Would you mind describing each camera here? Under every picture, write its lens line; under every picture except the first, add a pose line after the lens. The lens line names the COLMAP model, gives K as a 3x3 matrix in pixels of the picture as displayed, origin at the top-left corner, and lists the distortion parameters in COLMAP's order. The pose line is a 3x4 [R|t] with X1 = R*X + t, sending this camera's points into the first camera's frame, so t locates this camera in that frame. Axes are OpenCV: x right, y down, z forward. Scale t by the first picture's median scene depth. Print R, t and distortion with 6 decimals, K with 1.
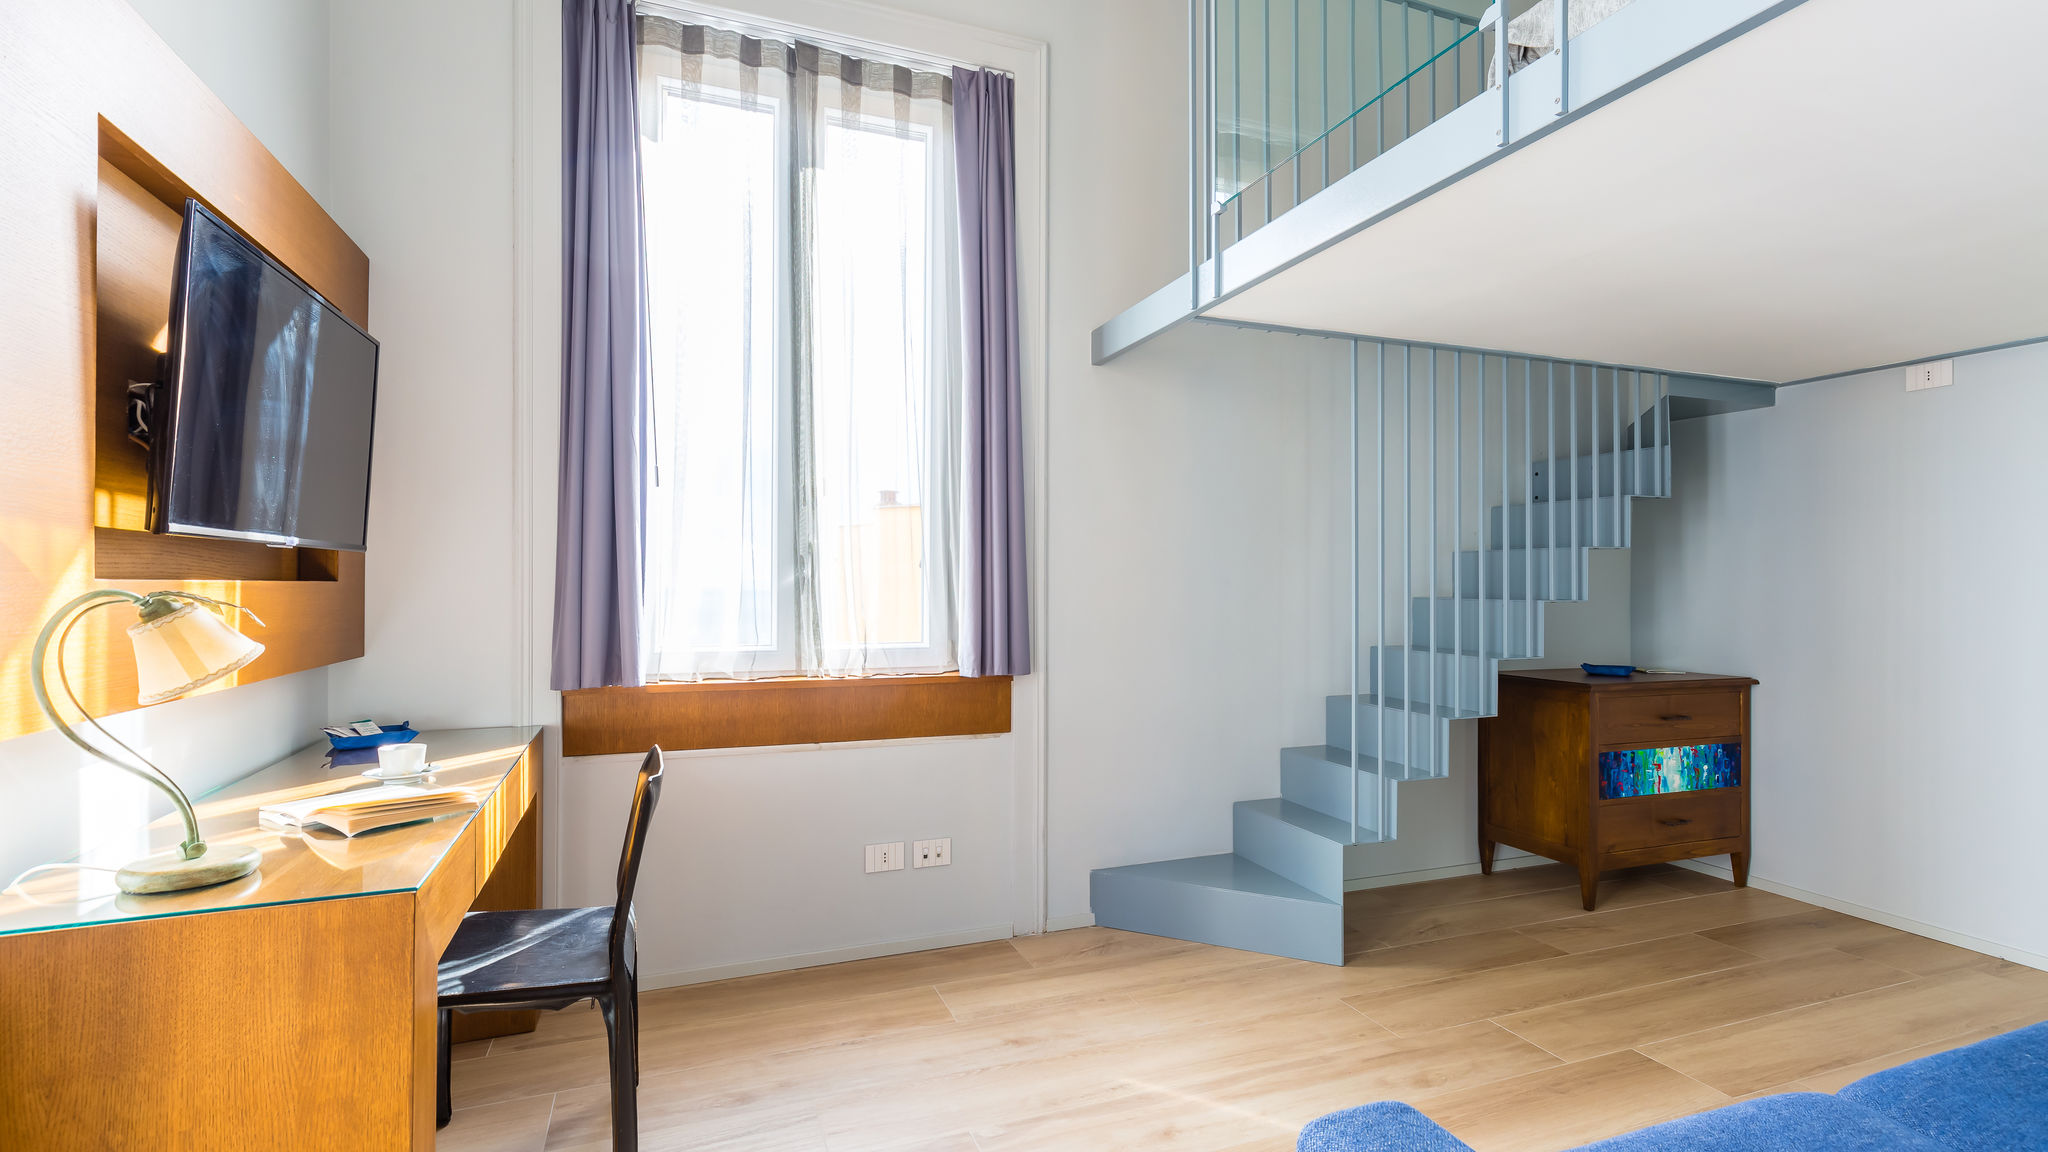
lens RADIAL K [[920.7, 0, 1015.5], [0, 920.7, 574.2], [0, 0, 1]] dist [0.001723, 0.000566]
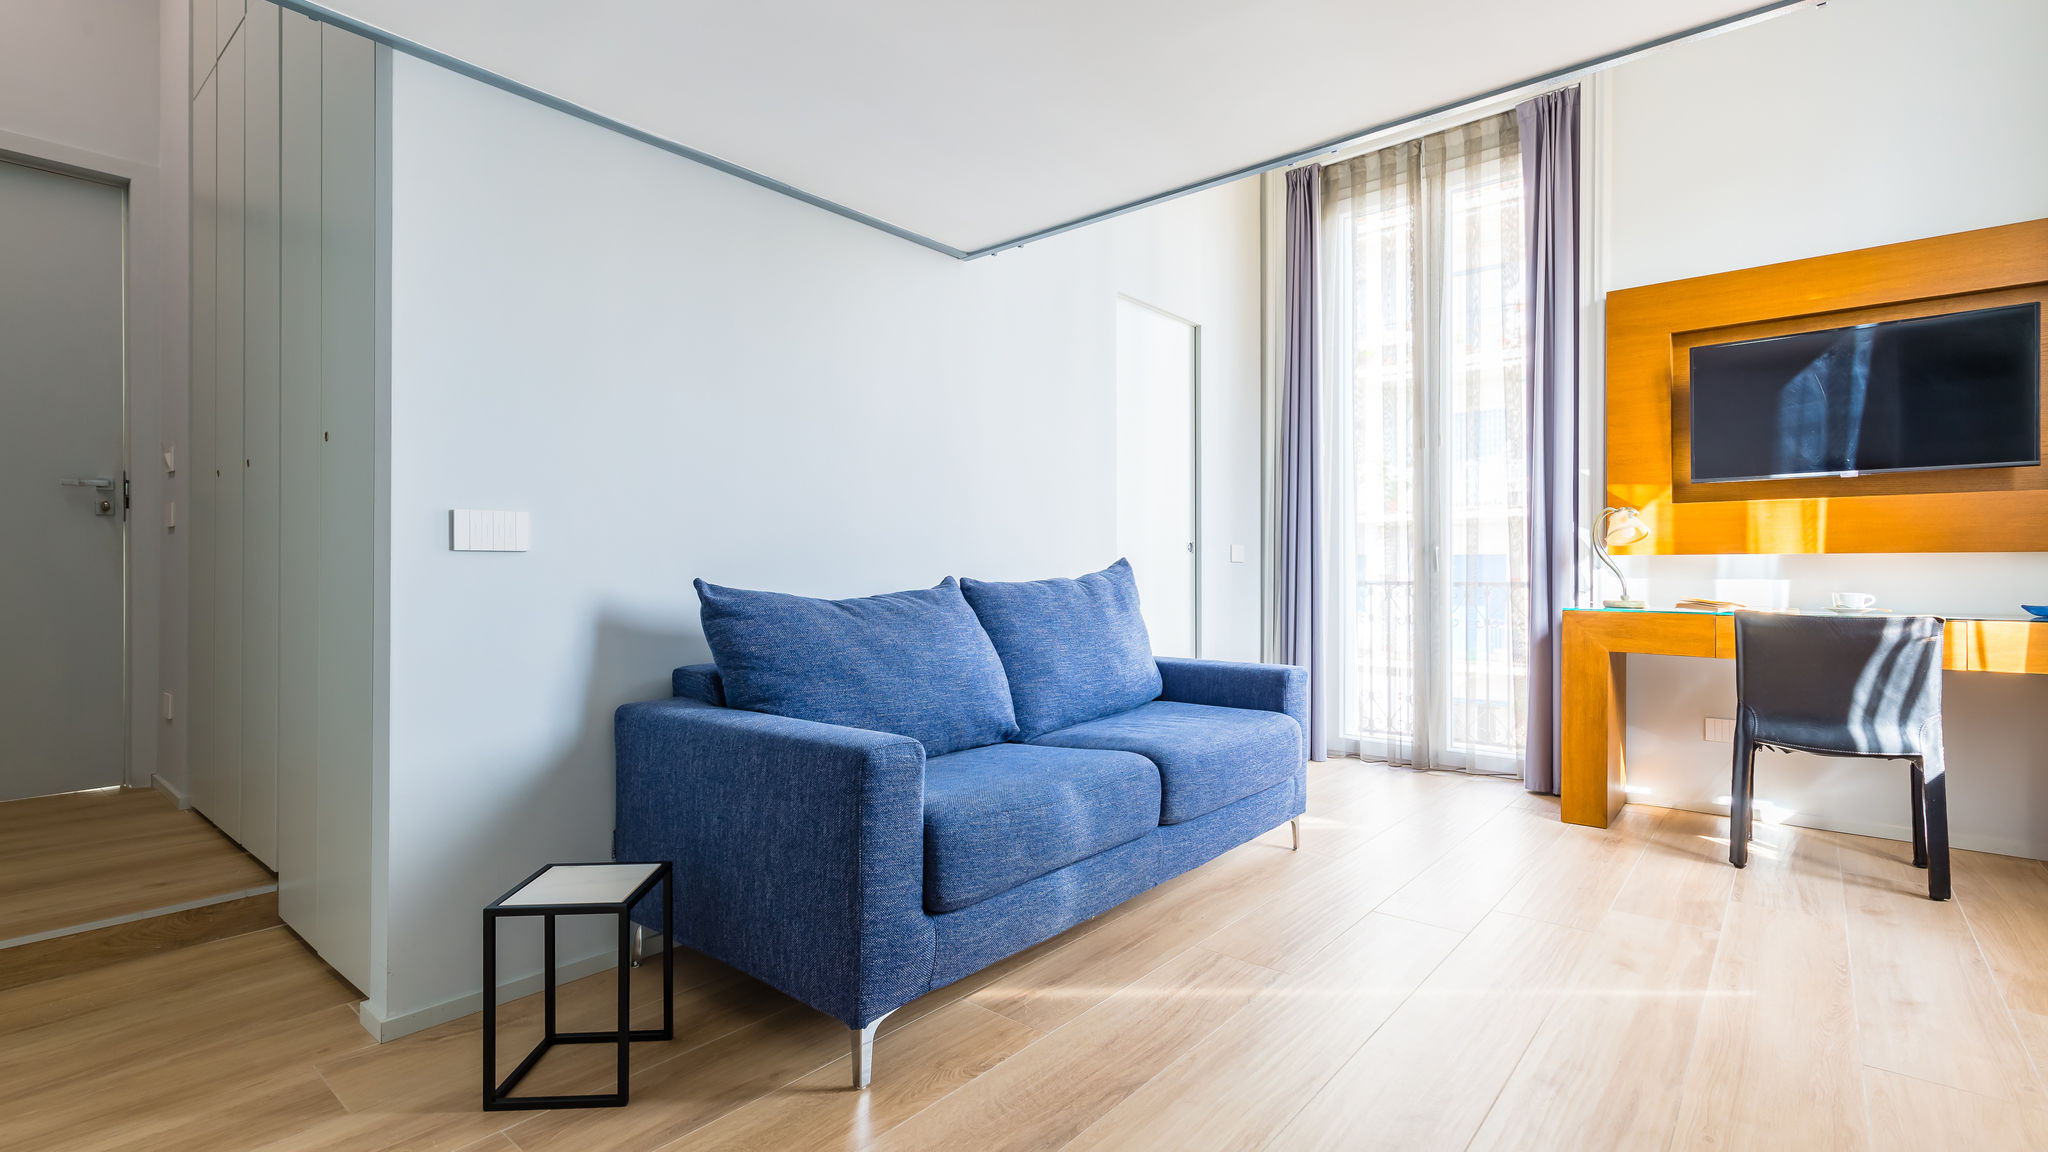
lens RADIAL K [[923.1, 0, 1031.5], [0, 923.1, 558.8], [0, 0, 1]] dist [0.002652, 0.000314]
pose [[-0.869074, -0.011155, -0.494556, 0.858168], [0.002017, 0.999658, -0.026092, 0.102972], [0.494678, -0.023673, -0.868754, 1.052191]]
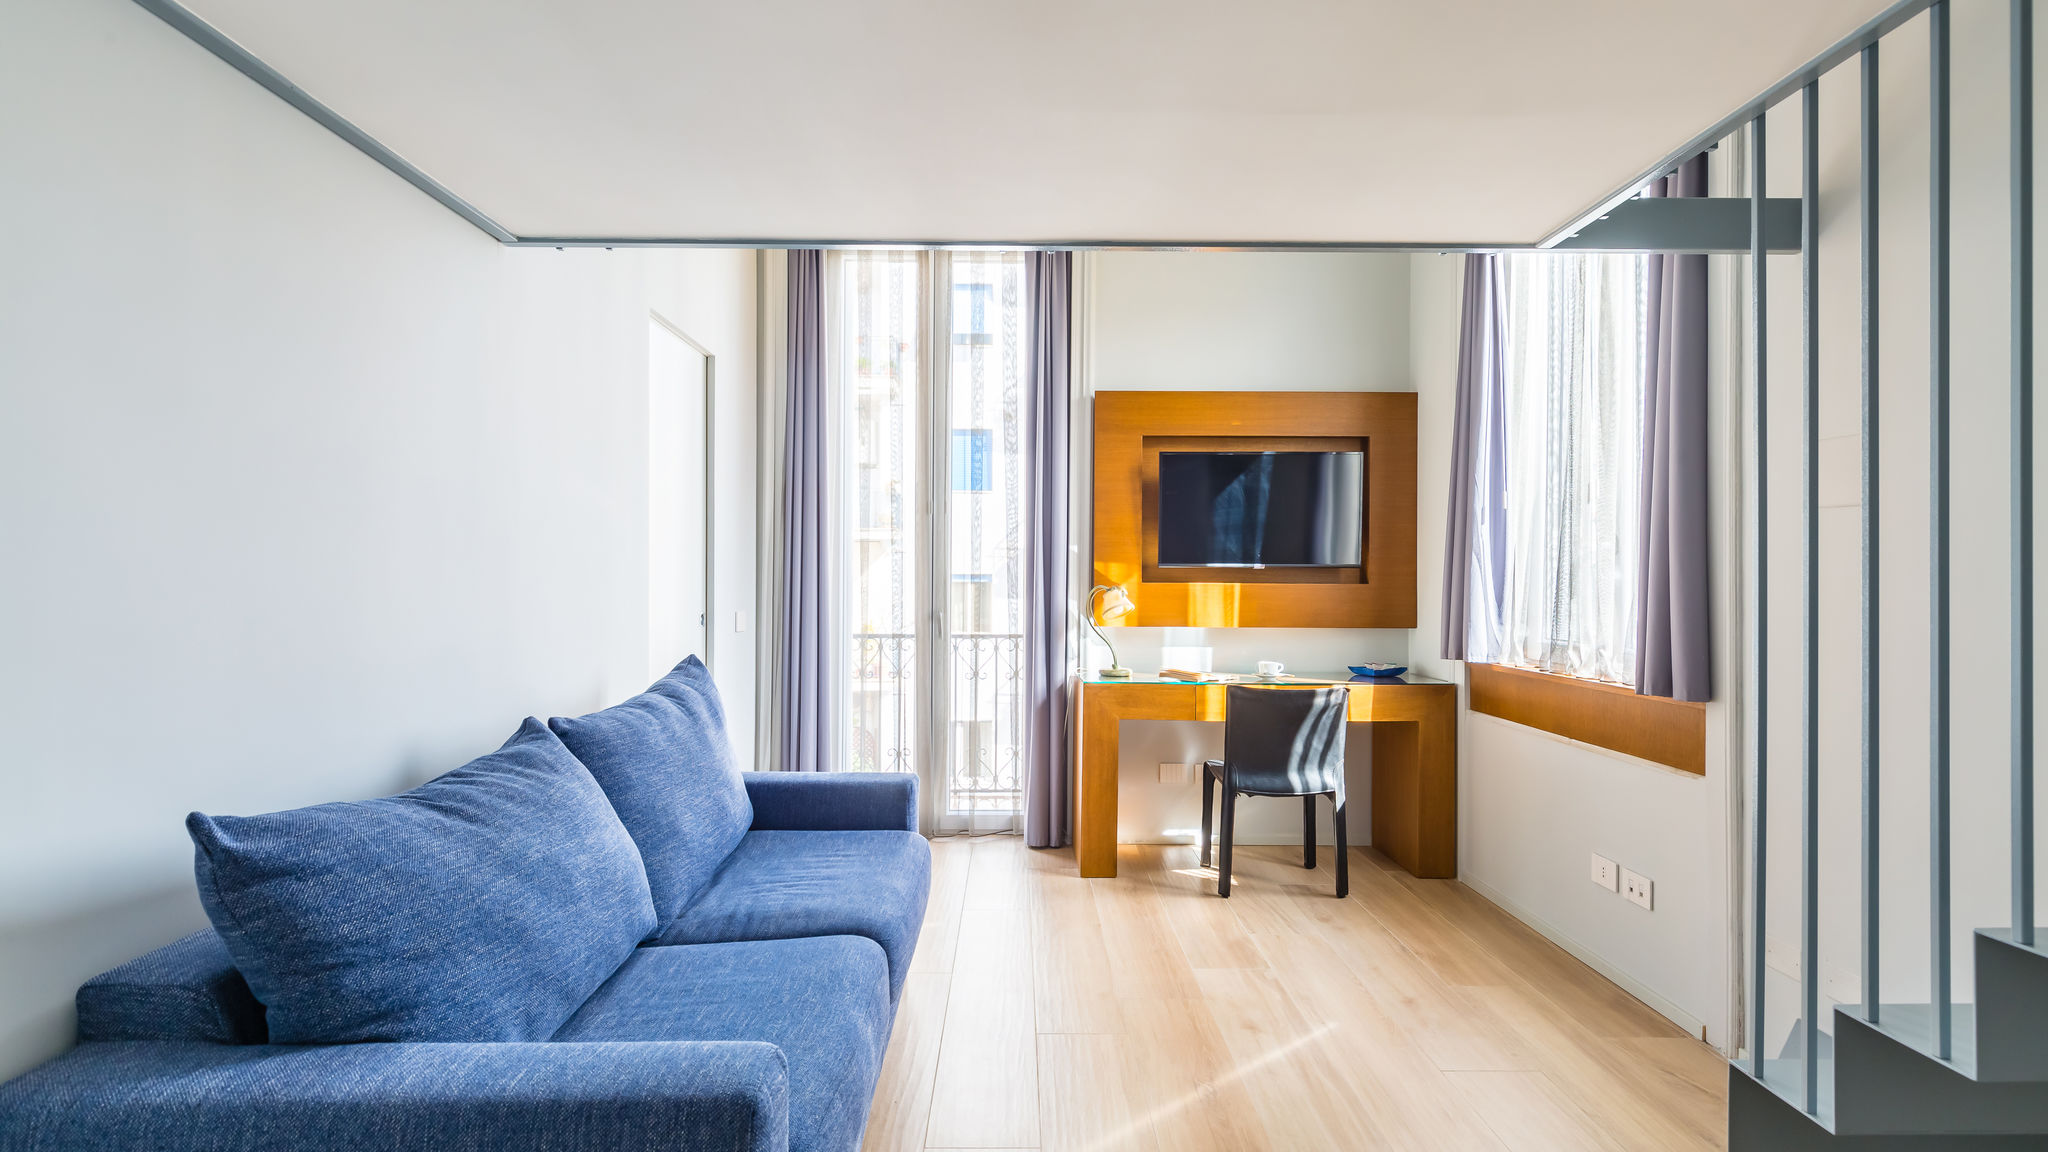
lens RADIAL K [[975.5, 0, 1024.0], [0, 975.5, 576.0], [0, 0, 1]] dist [0.001742, -0.000028]
pose [[-0.341388, -0.011356, -0.939854, 0.984027], [0.004805, 0.999893, -0.013826, 0.012425], [0.939910, -0.009236, -0.341297, 0.761482]]
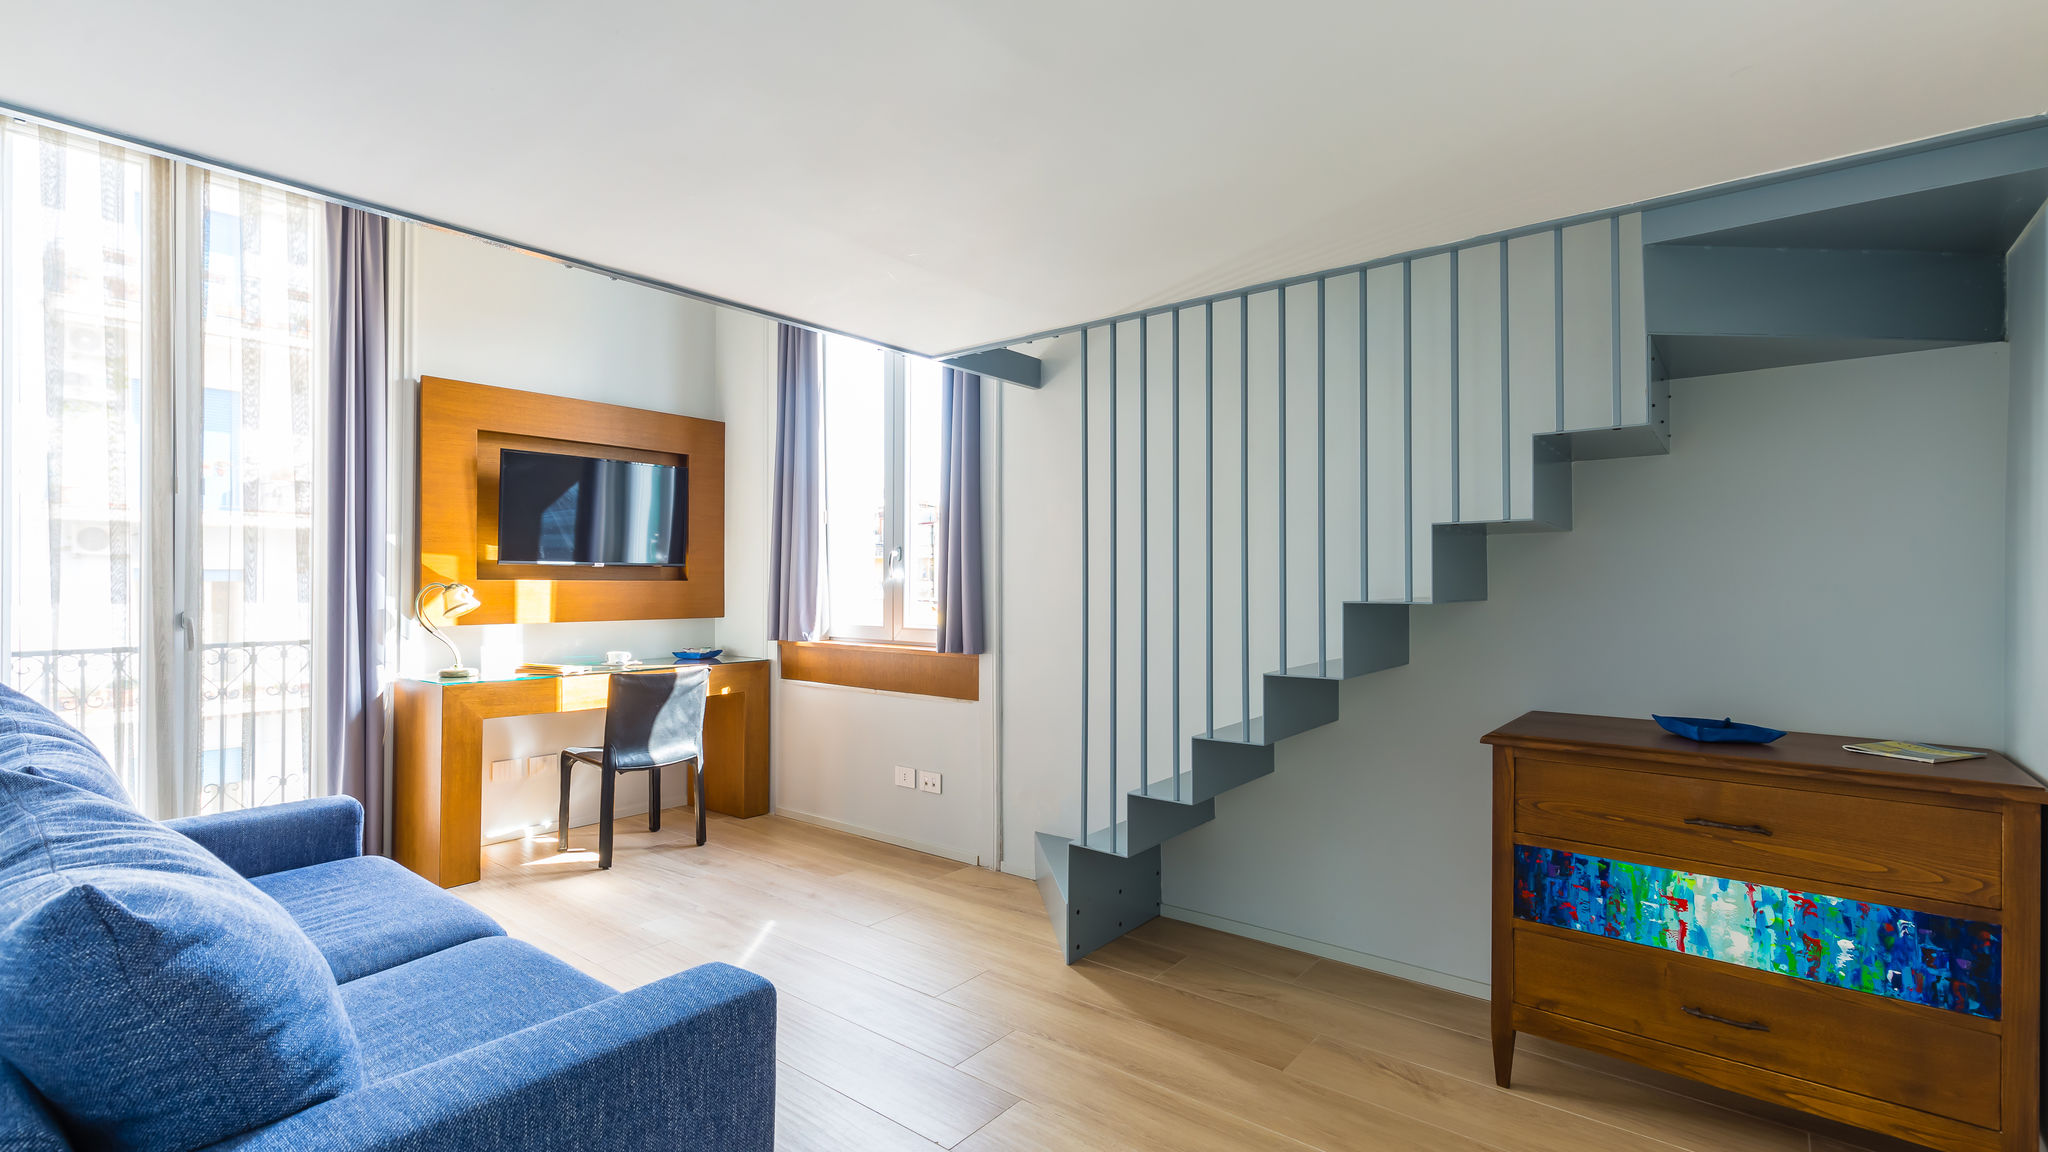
lens RADIAL K [[920.7, 0, 1015.5], [0, 920.7, 574.2], [0, 0, 1]] dist [0.001723, 0.000566]
pose [[0.510491, -0.009315, -0.859832, 1.113296], [0.008584, 0.999947, -0.005736, 0.009529], [0.859840, -0.004453, 0.510544, 0.420463]]
